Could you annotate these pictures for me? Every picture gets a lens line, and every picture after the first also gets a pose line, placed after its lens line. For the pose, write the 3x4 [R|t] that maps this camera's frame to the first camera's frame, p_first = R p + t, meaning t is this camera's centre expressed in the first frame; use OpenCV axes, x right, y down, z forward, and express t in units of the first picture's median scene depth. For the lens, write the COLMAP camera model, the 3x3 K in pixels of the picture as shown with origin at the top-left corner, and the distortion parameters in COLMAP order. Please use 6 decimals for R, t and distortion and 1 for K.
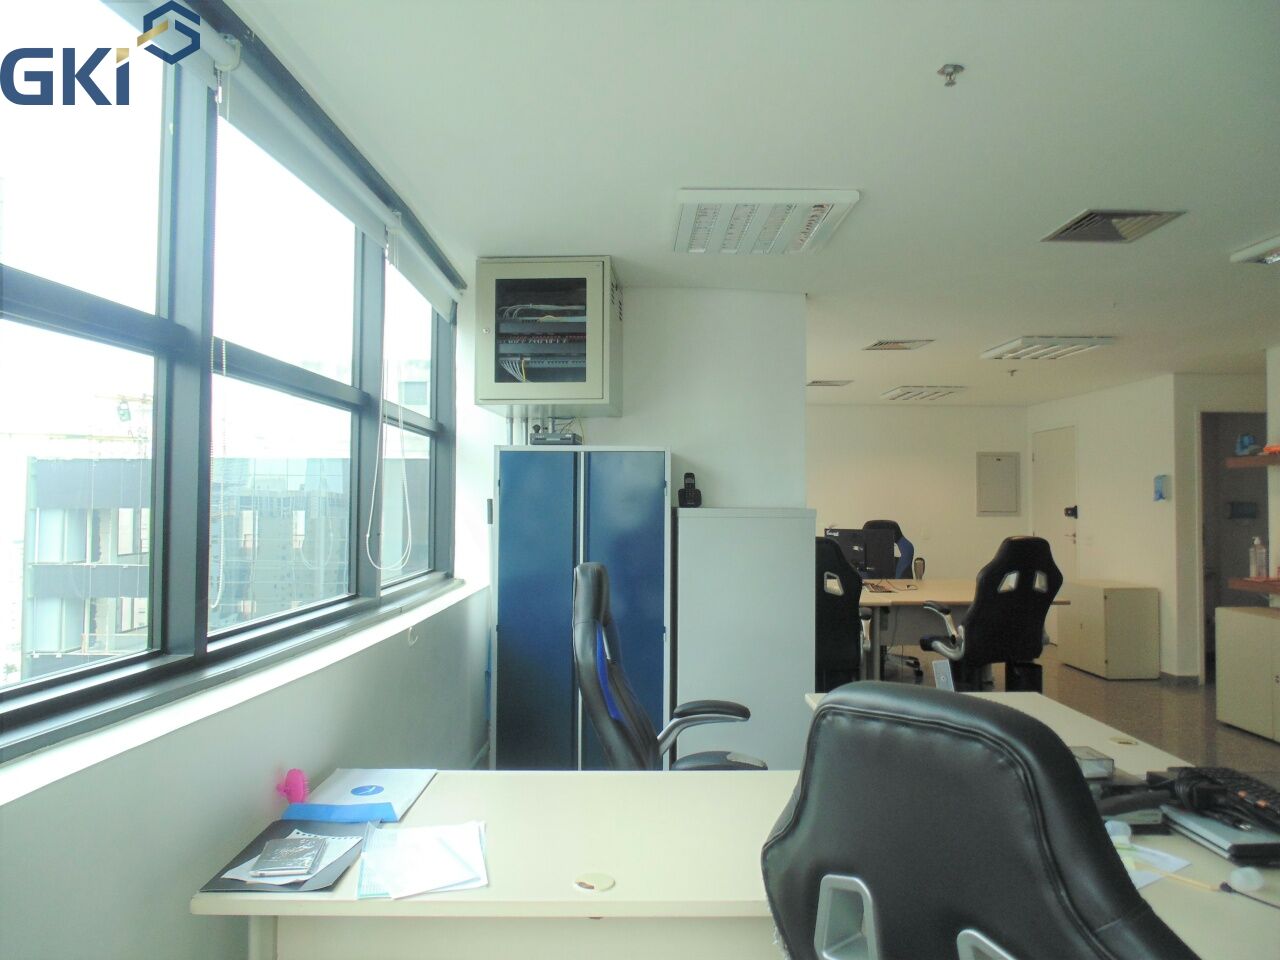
lens RADIAL K [[854.3, 0, 652.9], [0, 854.3, 476.2], [0, 0, 1]] dist [-0.006552, -0.004294]
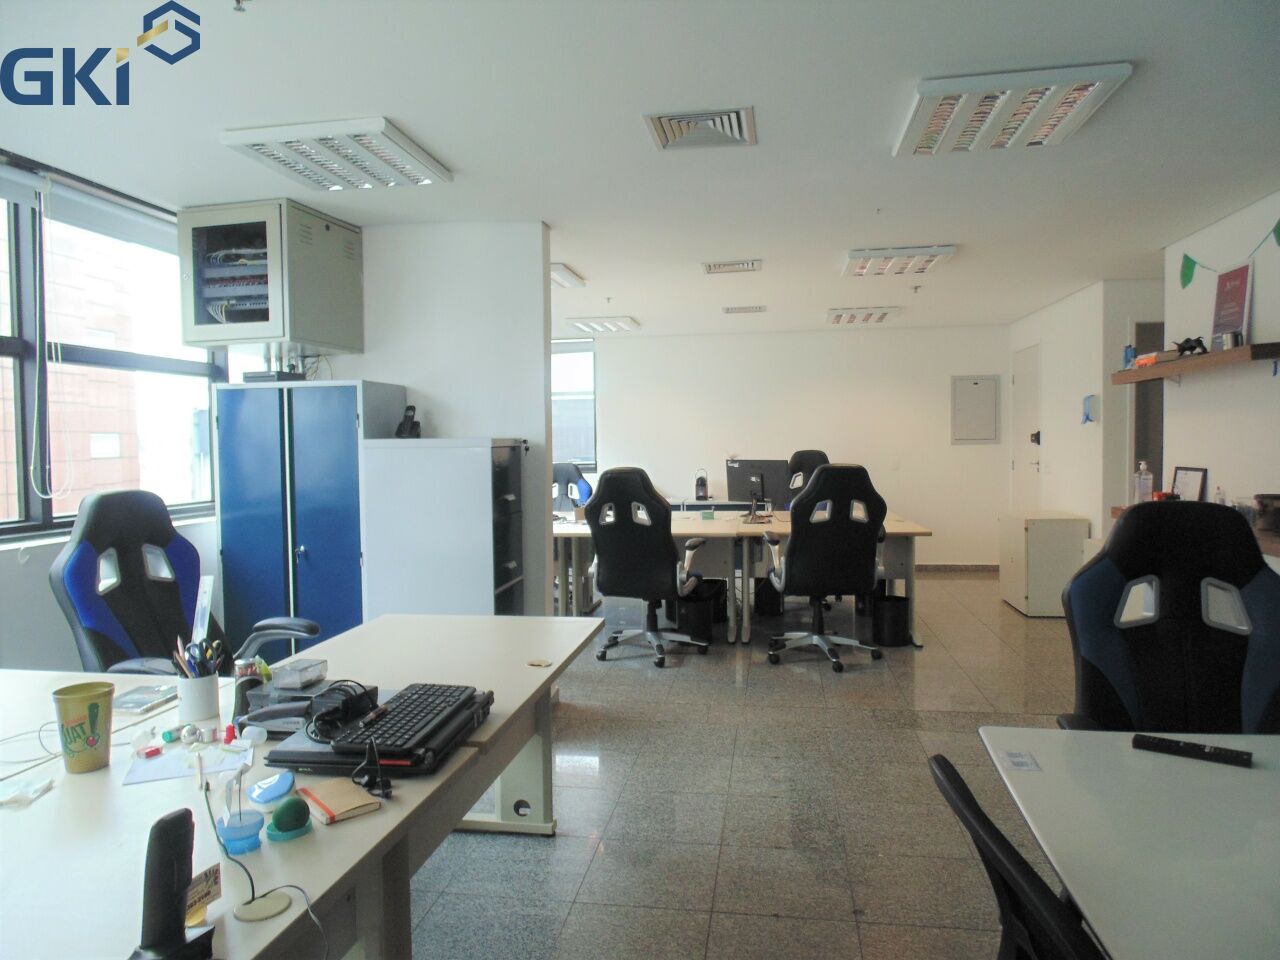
lens RADIAL K [[854.3, 0, 648.3], [0, 854.3, 476.0], [0, 0, 1]] dist [-0.006552, -0.004294]
pose [[0.983061, -0.009741, -0.183019, 0.552405], [0.023279, 0.997135, 0.071971, 0.014481], [0.181794, -0.075012, 0.980471, 0.036387]]
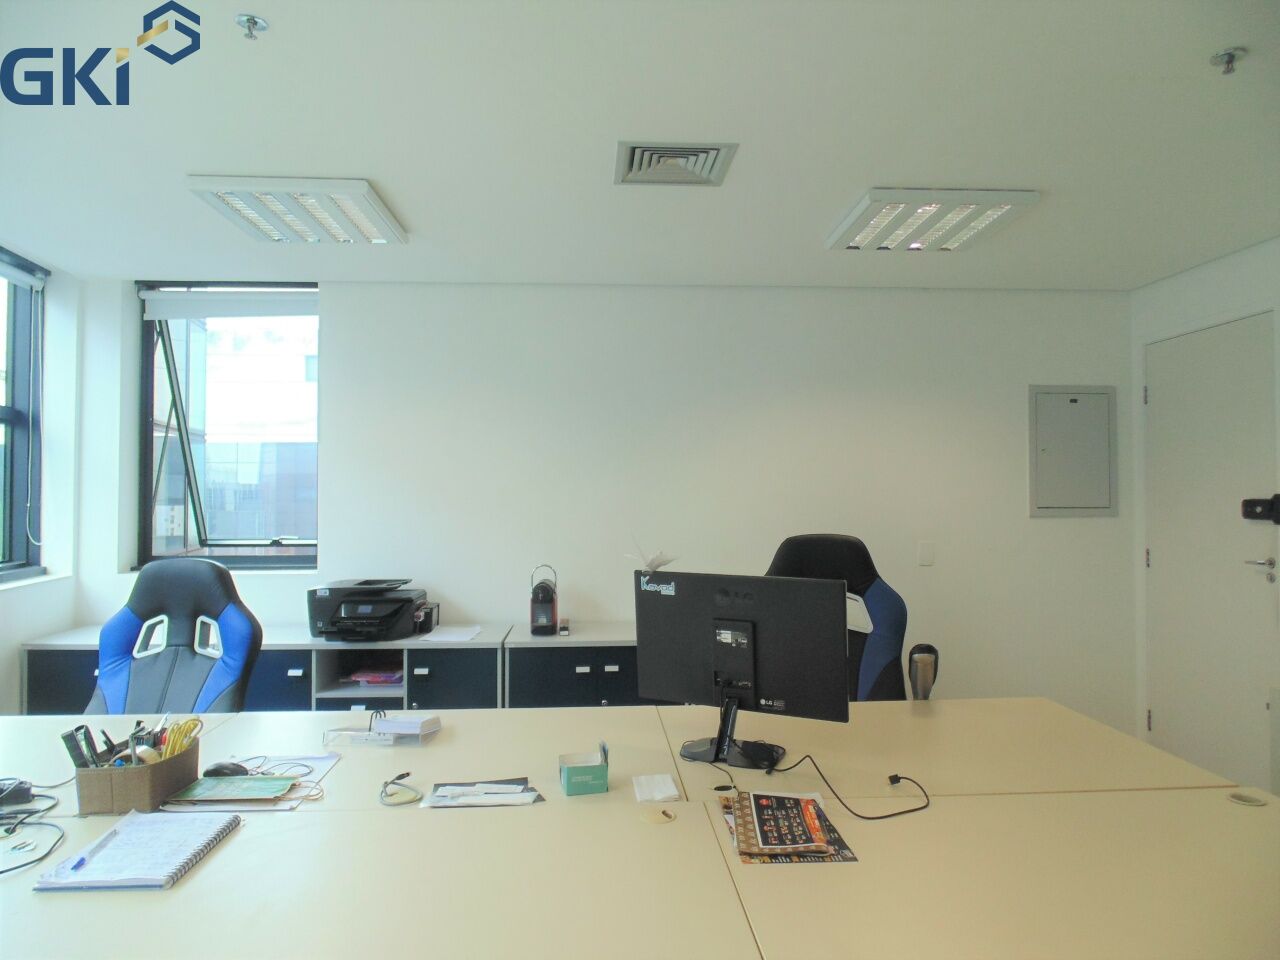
lens RADIAL K [[854.3, 0, 648.4], [0, 854.3, 488.3], [0, 0, 1]] dist [-0.006552, -0.004294]
pose [[0.999777, -0.004749, 0.020574, 0.376884], [0.004221, 0.999662, 0.025667, 0.041821], [-0.020689, -0.025575, 0.999459, 1.282026]]
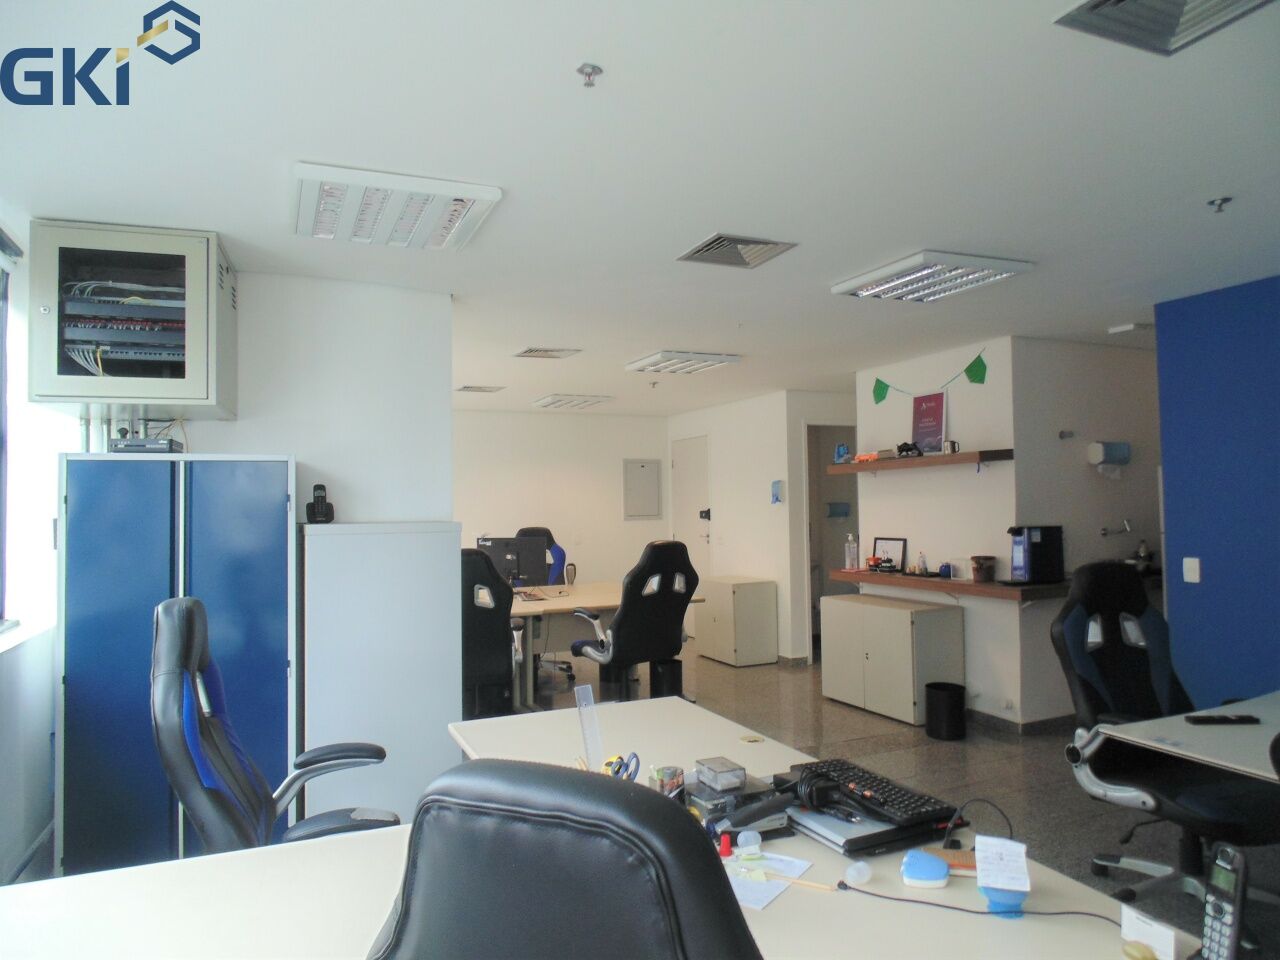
lens RADIAL K [[854.3, 0, 651.9], [0, 854.3, 475.8], [0, 0, 1]] dist [-0.006552, -0.004294]
pose [[0.923267, -0.005391, 0.384120, 0.022543], [0.007763, 0.999959, -0.004627, -0.006675], [-0.384079, 0.007254, 0.923272, 0.045597]]
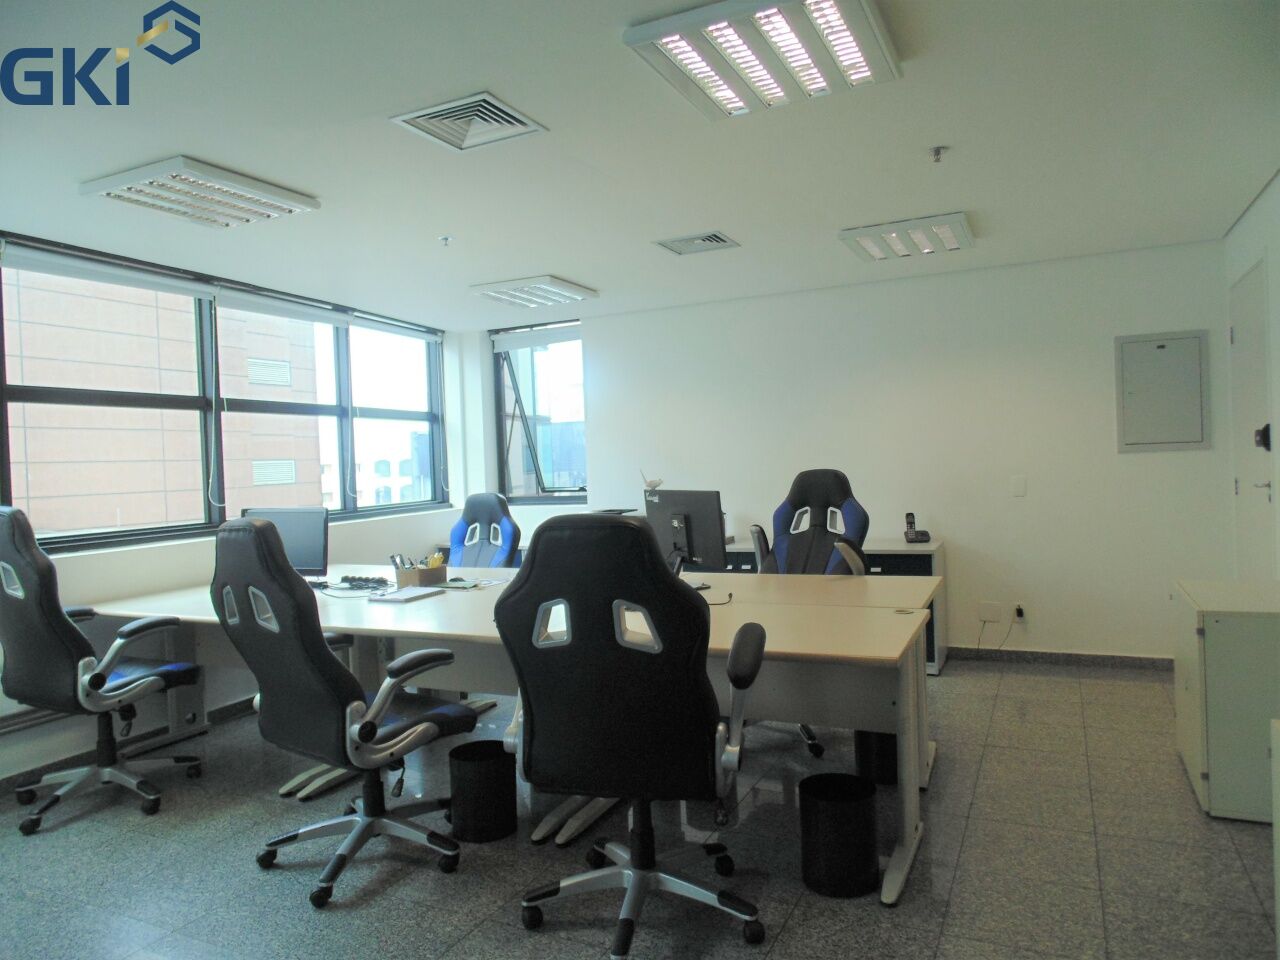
lens RADIAL K [[854.3, 0, 645.6], [0, 854.3, 476.9], [0, 0, 1]] dist [-0.006552, -0.004294]
pose [[0.885817, -0.029411, -0.463103, 0.898147], [0.056657, 0.997378, 0.045030, 0.049497], [0.460564, -0.066126, 0.885160, 0.903406]]
